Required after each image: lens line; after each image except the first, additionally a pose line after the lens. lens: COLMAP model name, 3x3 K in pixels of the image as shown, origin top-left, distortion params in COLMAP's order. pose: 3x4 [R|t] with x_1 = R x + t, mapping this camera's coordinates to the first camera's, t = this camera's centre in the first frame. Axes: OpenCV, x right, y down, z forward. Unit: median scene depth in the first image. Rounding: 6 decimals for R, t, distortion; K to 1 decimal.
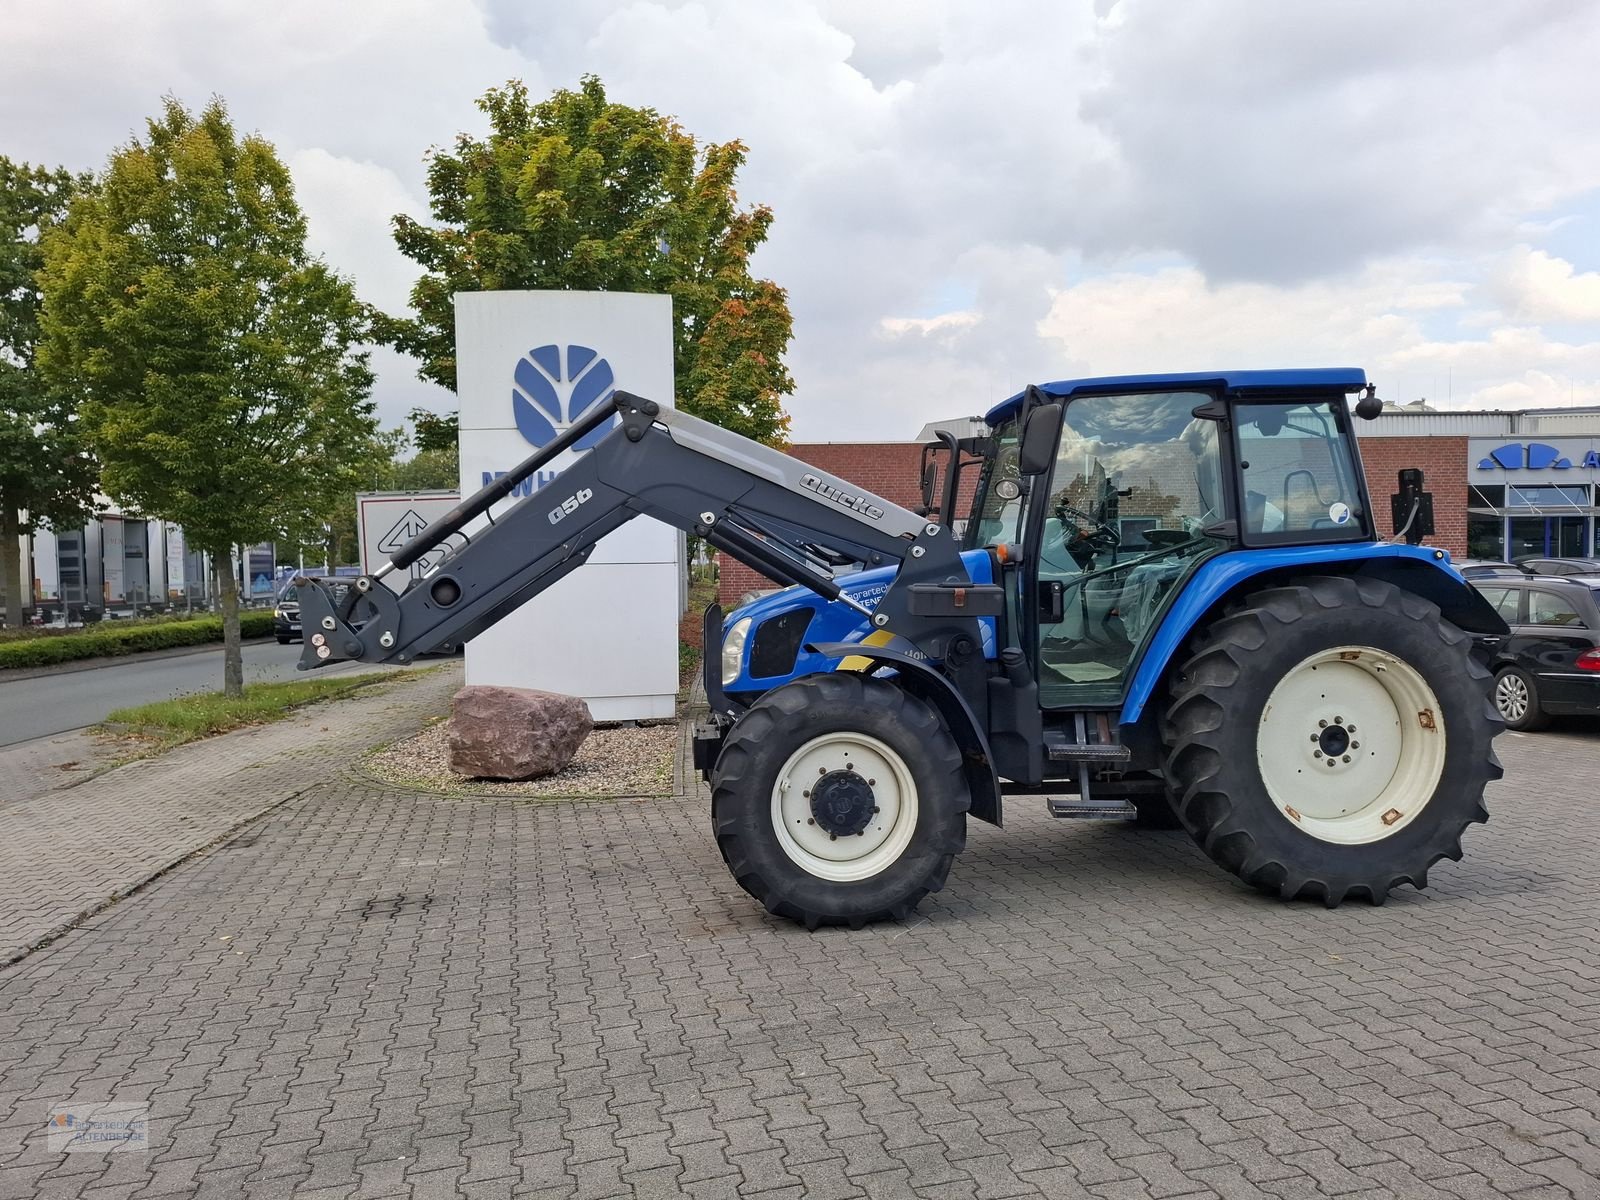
lens RADIAL K [[1105.6, 0, 778.5], [0, 1105.6, 595.3], [0, 0, 1]] dist [0.099944, -0.135306]
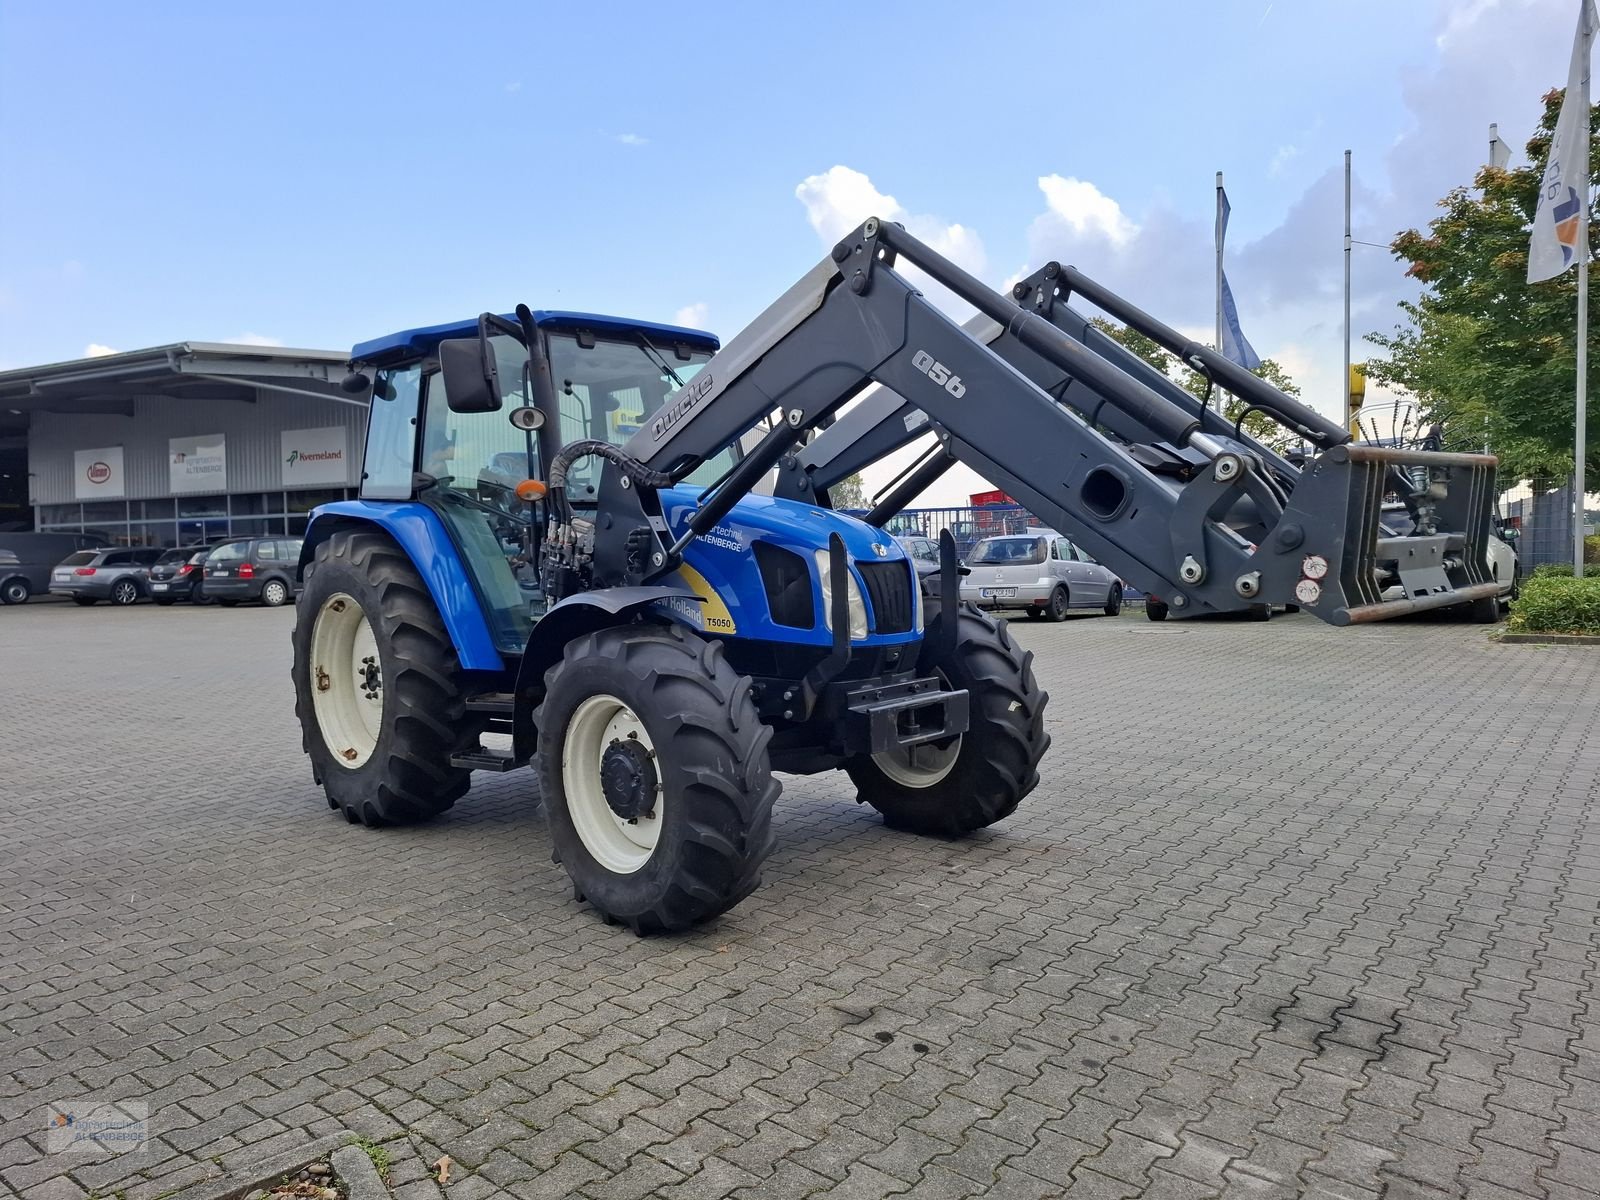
lens RADIAL K [[1111.5, 0, 800.0], [0, 1111.5, 600.0], [0, 0, 1]] dist [0.073573, -0.078929]
pose [[-0.617387, -0.010514, 0.786590, -0.609384], [0.047629, 0.997577, 0.050717, 0.013385], [-0.785217, 0.068776, -0.615390, 1.518345]]
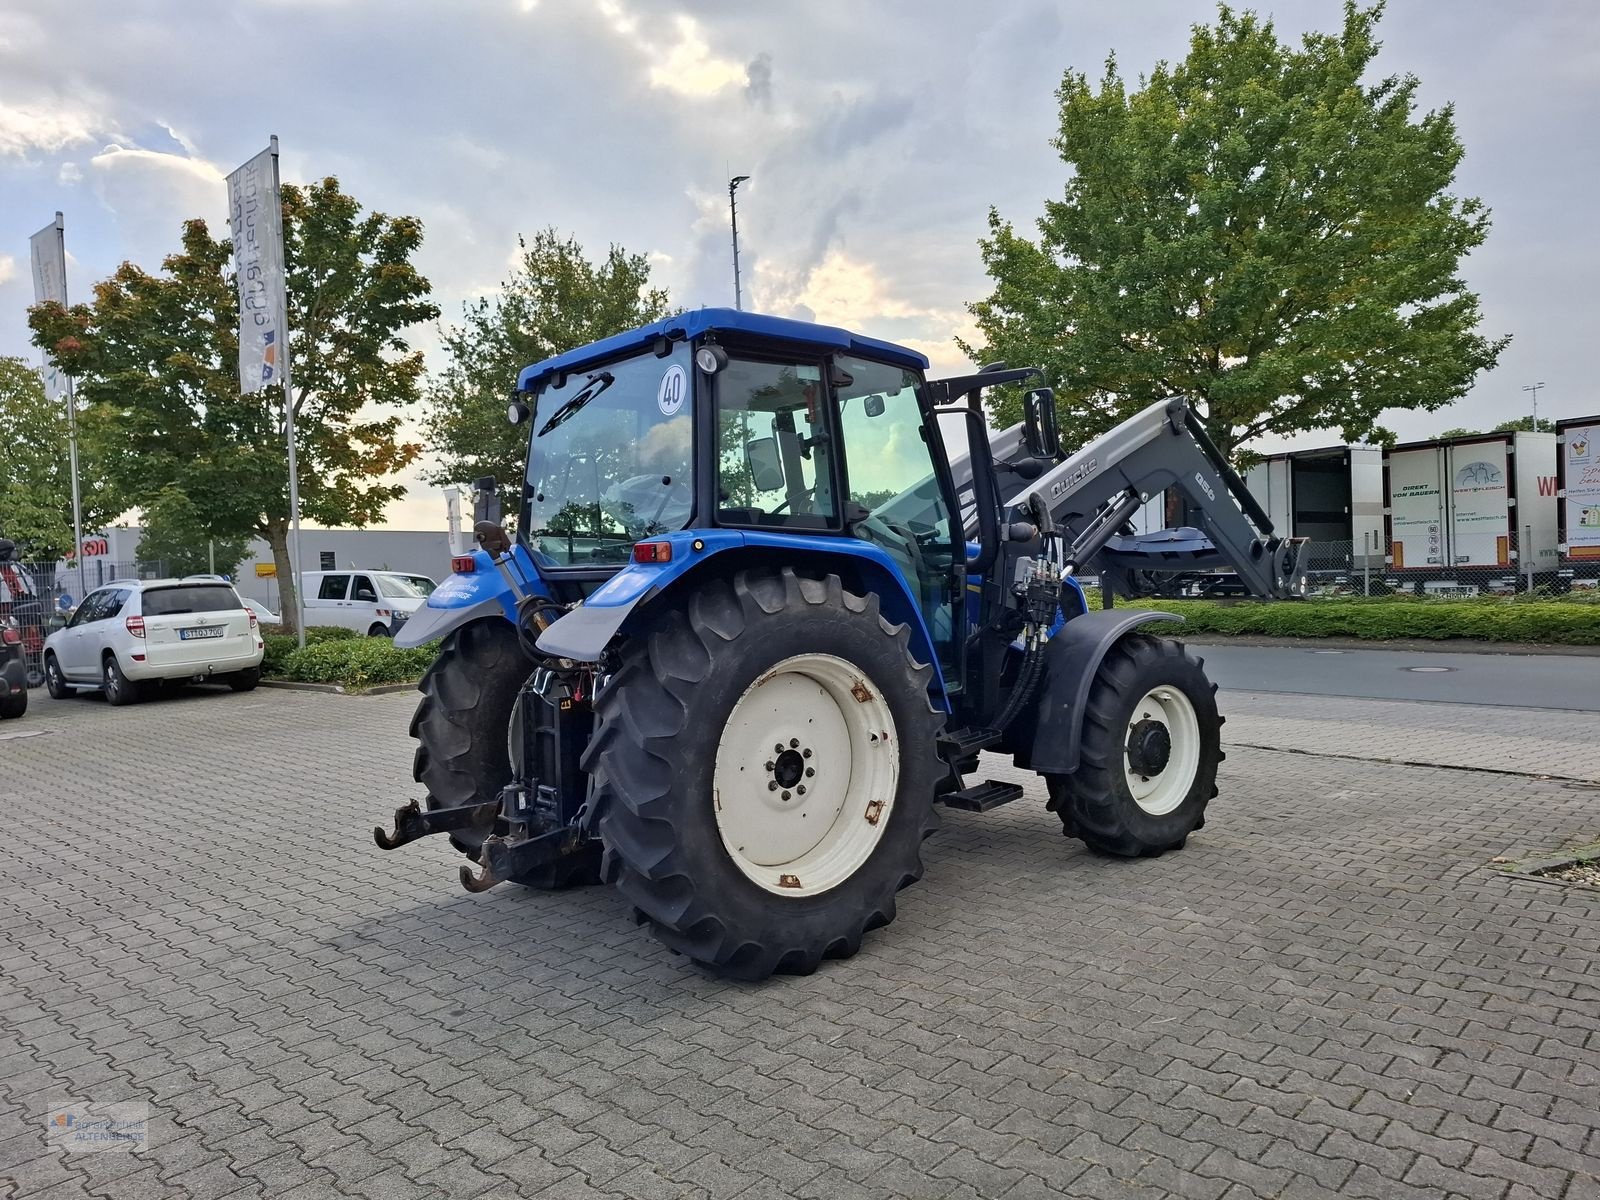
lens RADIAL K [[1111.5, 0, 800.0], [0, 1111.5, 600.0], [0, 0, 1]] dist [0.073573, -0.078929]
pose [[-0.829031, 0.064085, -0.555518, 0.809939], [0.044987, 0.997835, 0.047974, -0.030622], [0.557390, 0.014781, -0.830119, 1.816852]]
